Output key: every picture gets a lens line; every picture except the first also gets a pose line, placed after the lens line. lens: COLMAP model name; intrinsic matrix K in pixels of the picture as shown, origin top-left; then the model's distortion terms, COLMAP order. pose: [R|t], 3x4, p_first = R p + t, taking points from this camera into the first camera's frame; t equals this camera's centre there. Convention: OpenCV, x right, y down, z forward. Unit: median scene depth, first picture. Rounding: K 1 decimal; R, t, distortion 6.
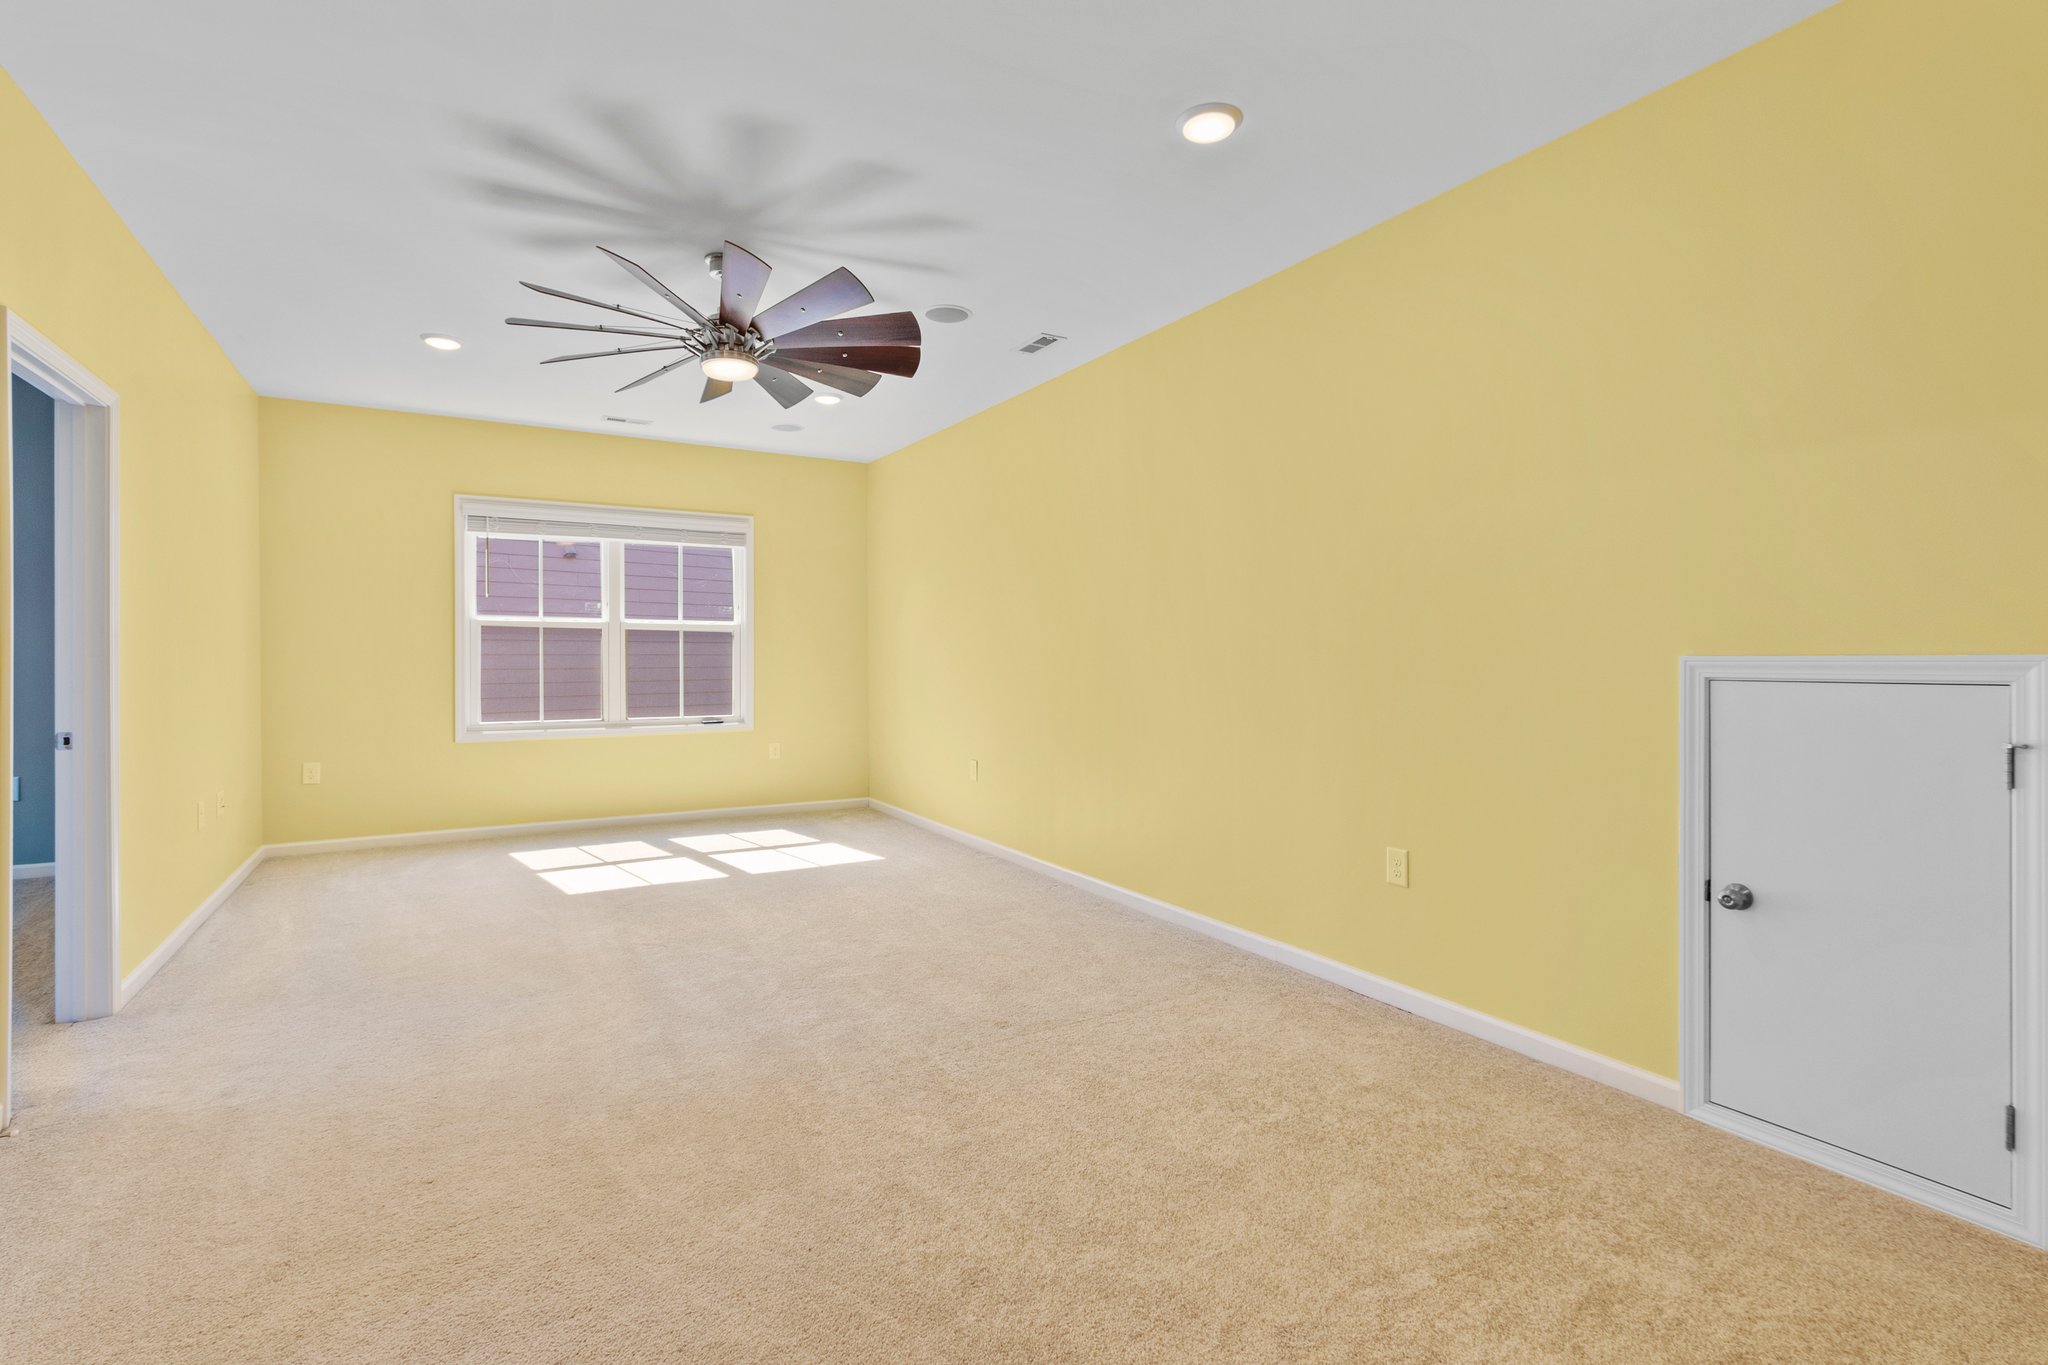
lens RADIAL K [[939.4, 0, 1019.8], [0, 939.4, 662.1], [0, 0, 1]] dist [0.003280, -0.000228]
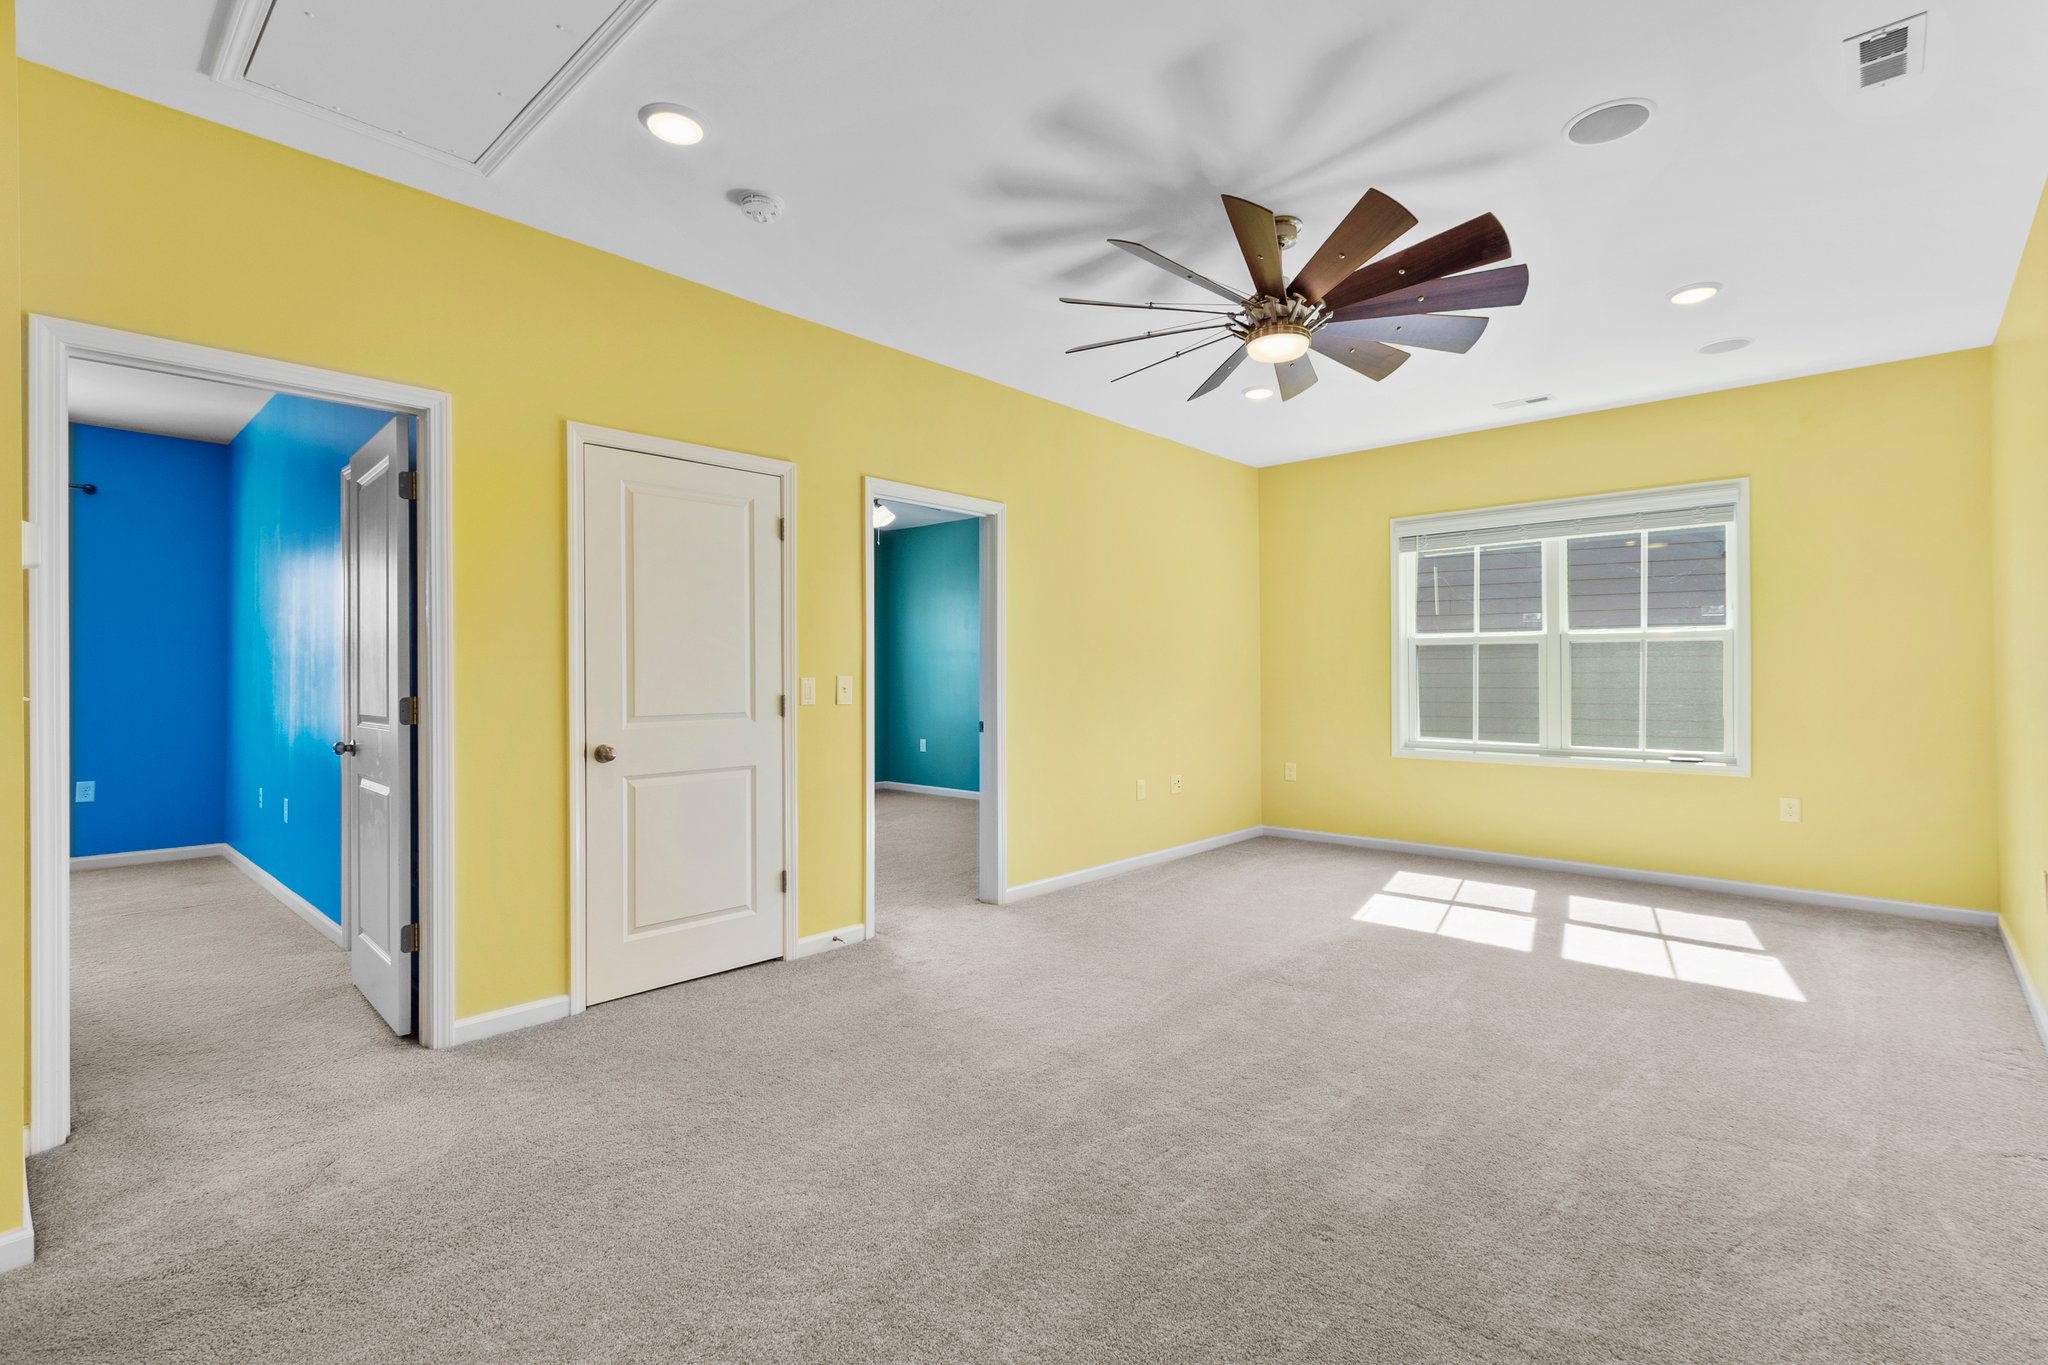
lens RADIAL K [[939.4, 0, 1024.0], [0, 939.4, 689.4], [0, 0, 1]] dist [0.003280, -0.000228]
pose [[0.291212, 0.014604, -0.956547, 0.268391], [-0.003724, 0.999893, 0.014132, -0.002322], [0.956651, -0.000553, 0.291236, 0.293705]]
